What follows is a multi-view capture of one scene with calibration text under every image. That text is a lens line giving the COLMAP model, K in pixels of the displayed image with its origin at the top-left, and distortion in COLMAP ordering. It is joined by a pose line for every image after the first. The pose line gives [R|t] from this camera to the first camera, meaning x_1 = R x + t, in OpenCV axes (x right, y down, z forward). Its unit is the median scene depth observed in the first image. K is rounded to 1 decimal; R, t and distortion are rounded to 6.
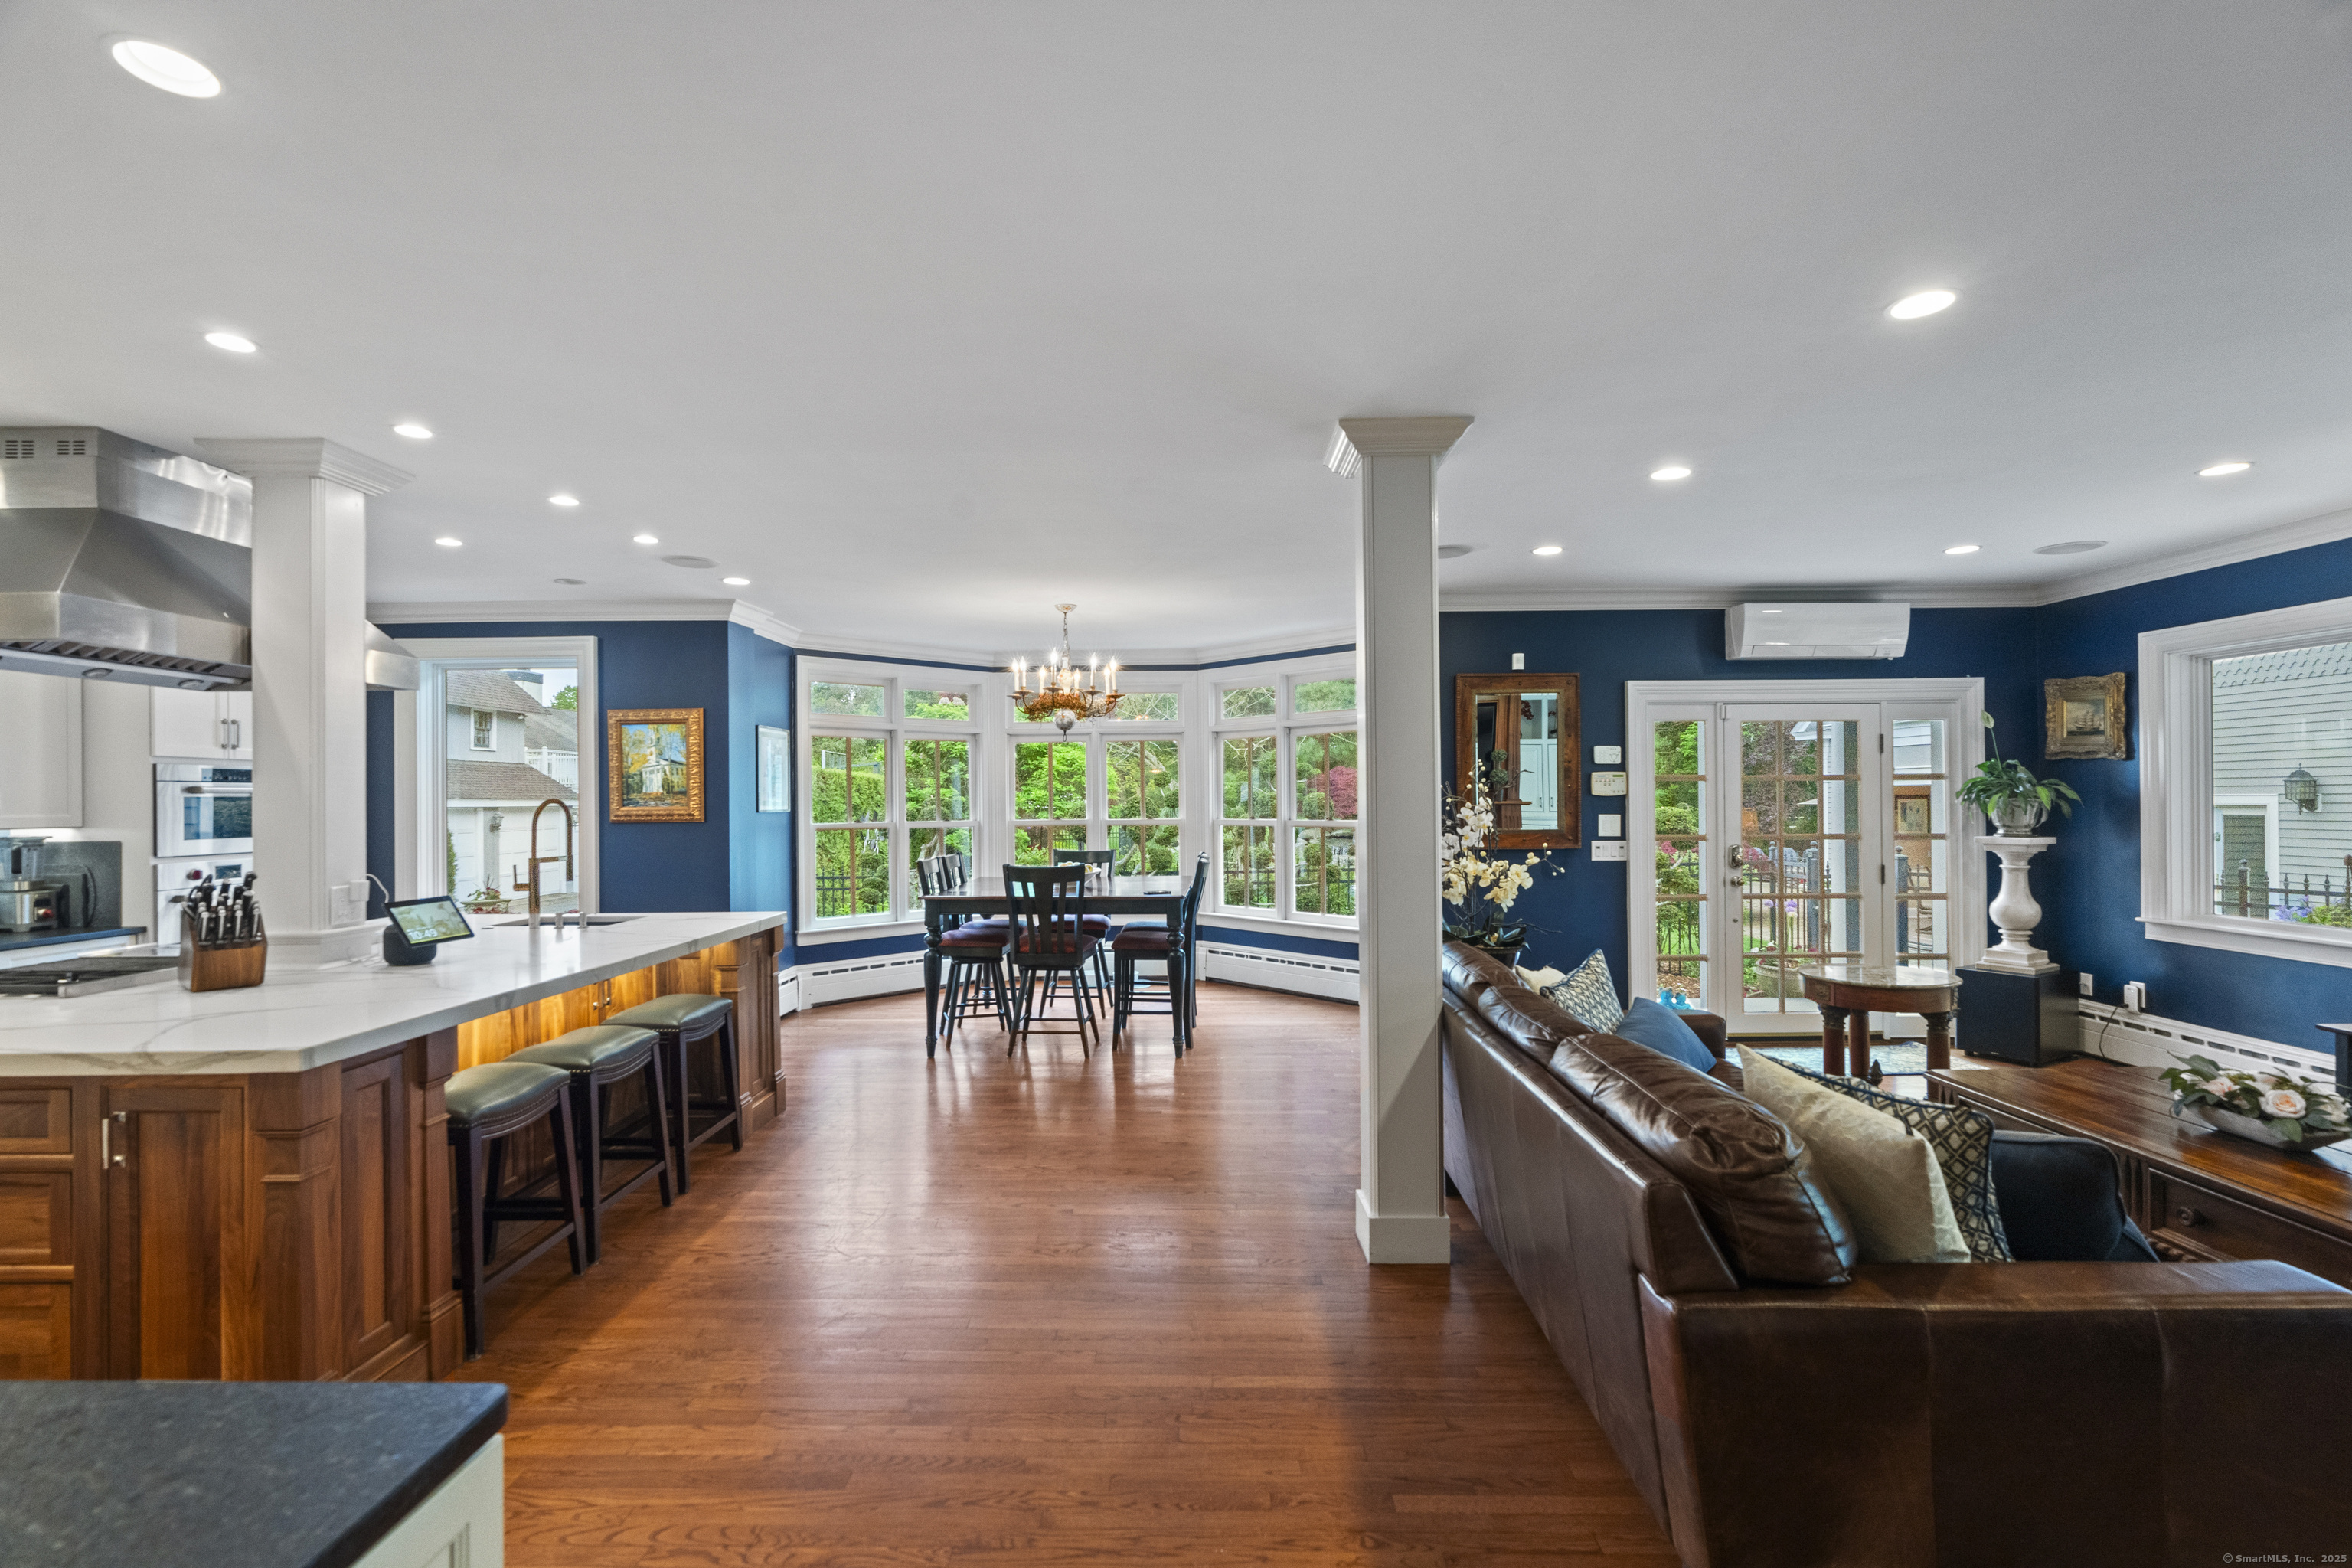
lens RADIAL K [[1085.5, 0, 1178.1], [0, 1085.5, 795.4], [0, 0, 1]] dist [-0.010666, 0.000211]
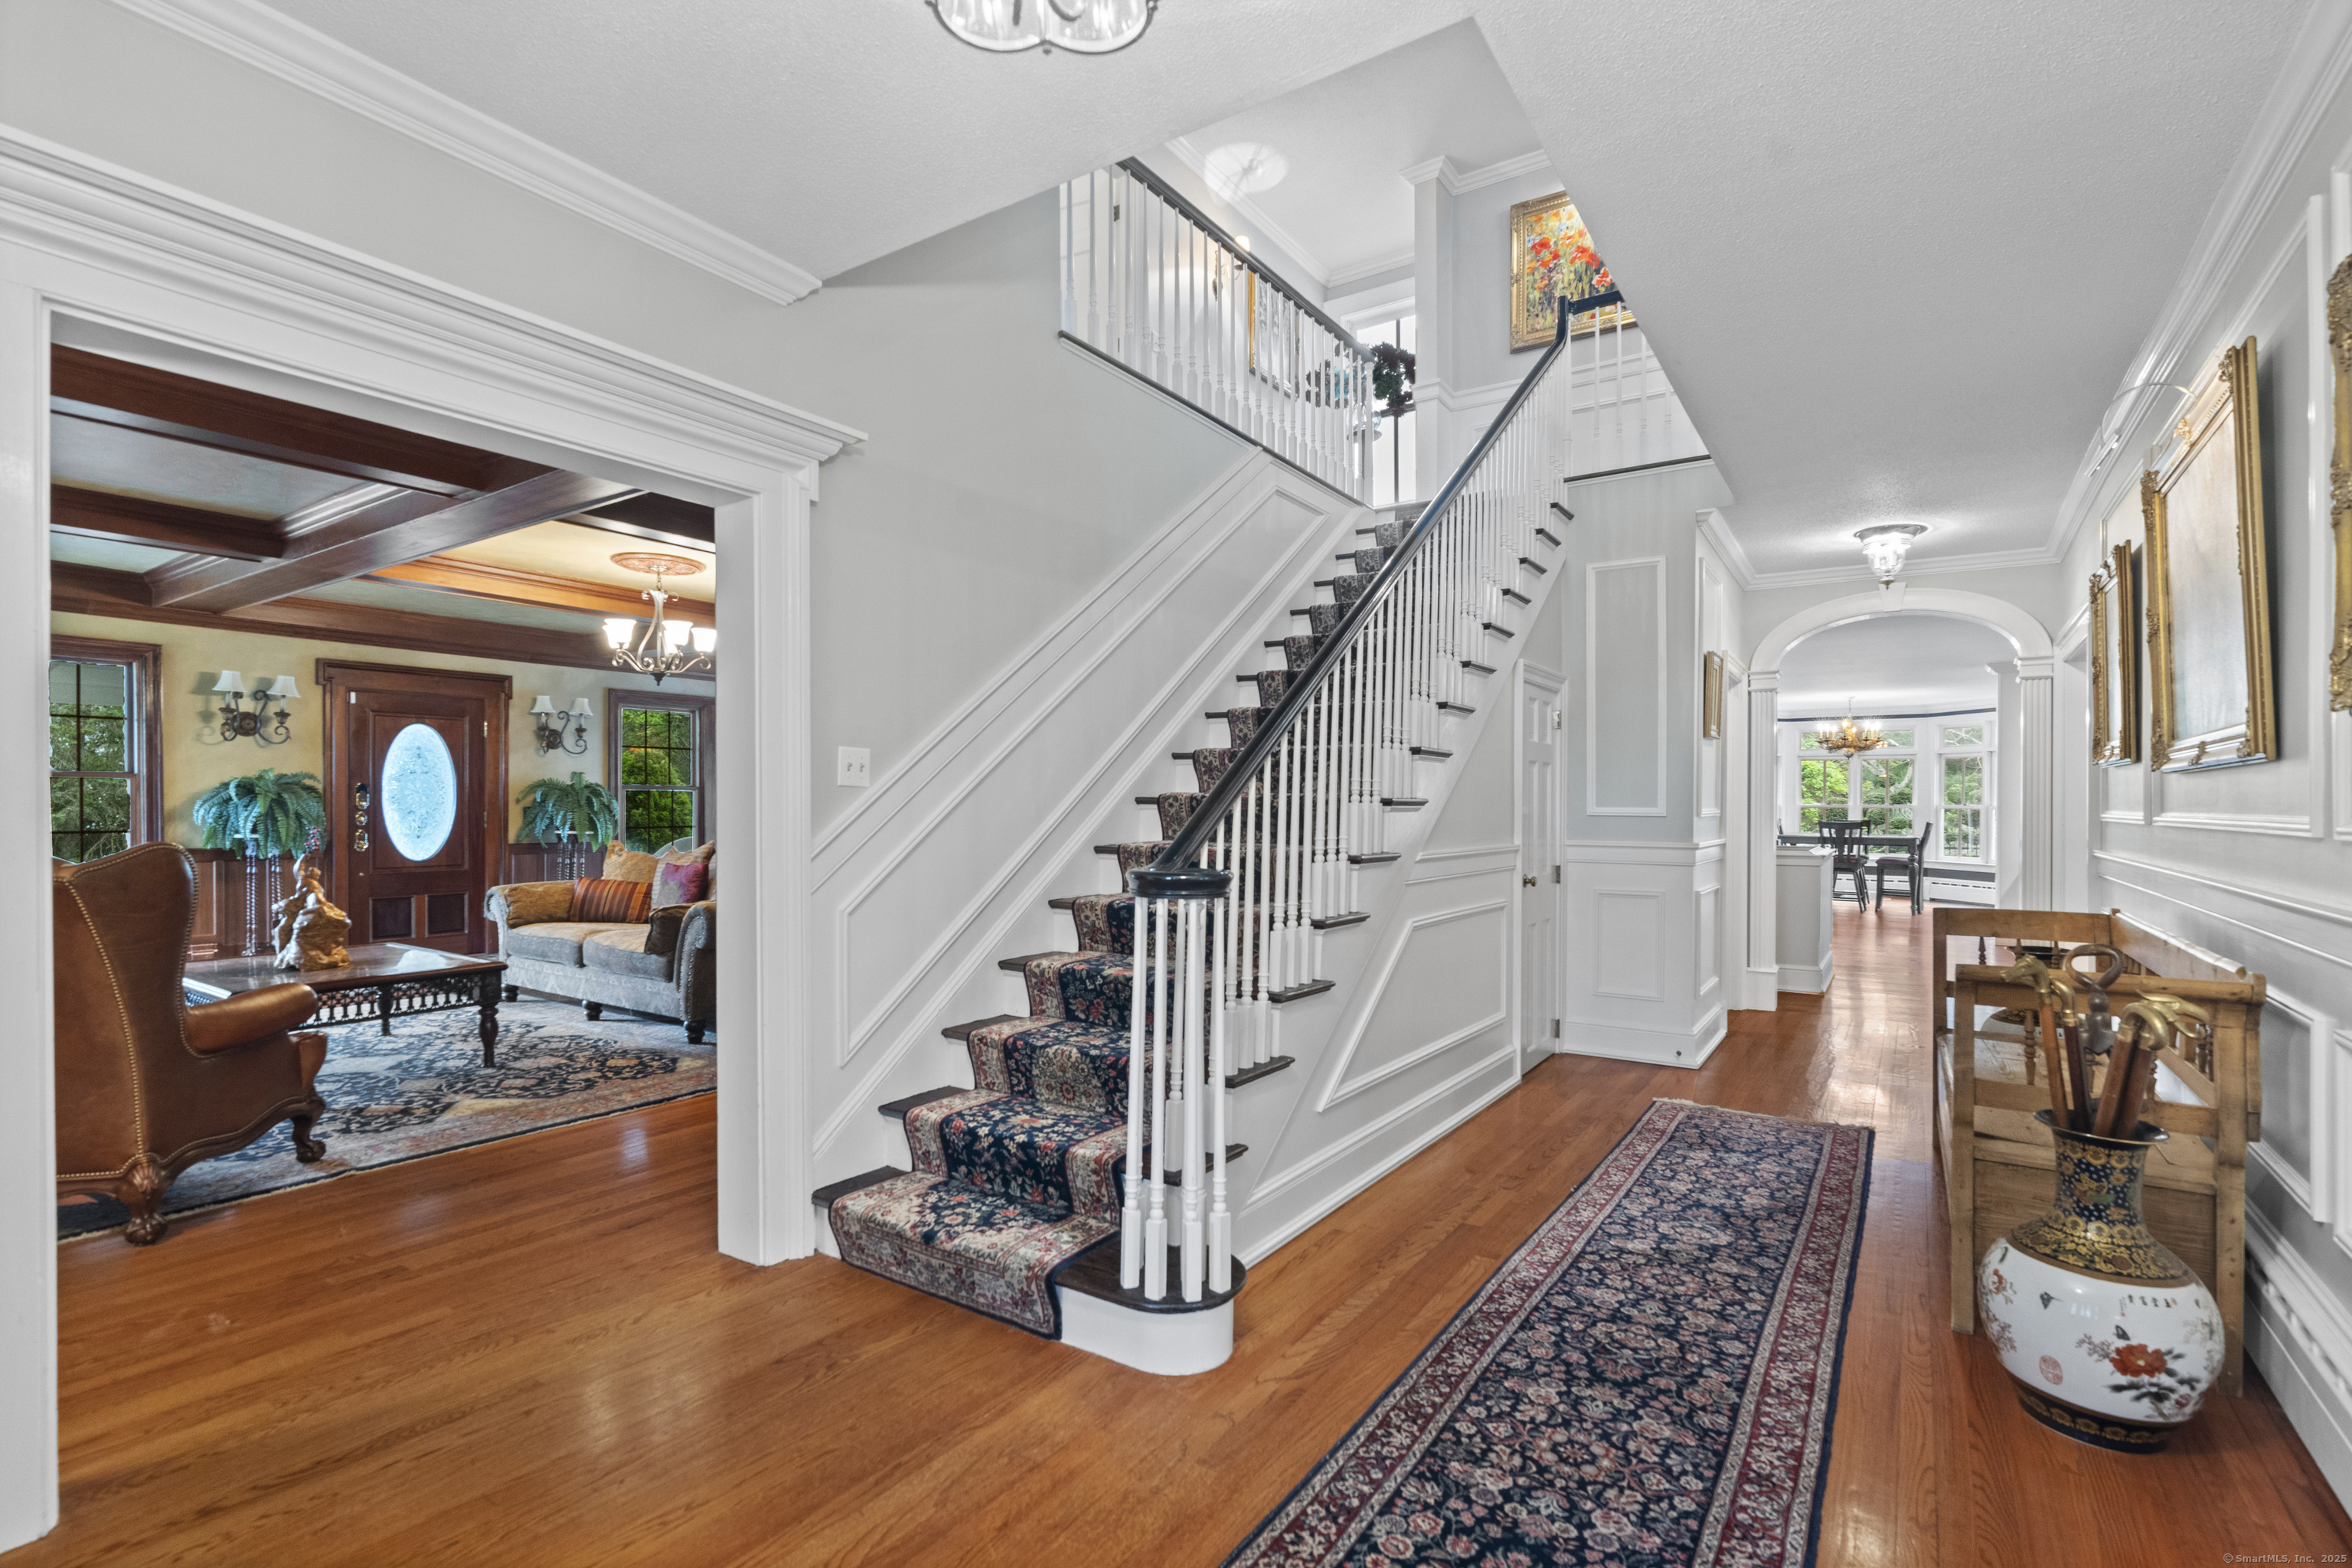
lens RADIAL K [[1085.5, 0, 1177.9], [0, 1085.5, 791.2], [0, 0, 1]] dist [-0.010666, 0.000211]
pose [[0.833816, 0.007930, -0.551986, -0.031275], [-0.006253, 0.999968, 0.004920, -0.005099], [0.552007, -0.000651, 0.833839, -1.321832]]
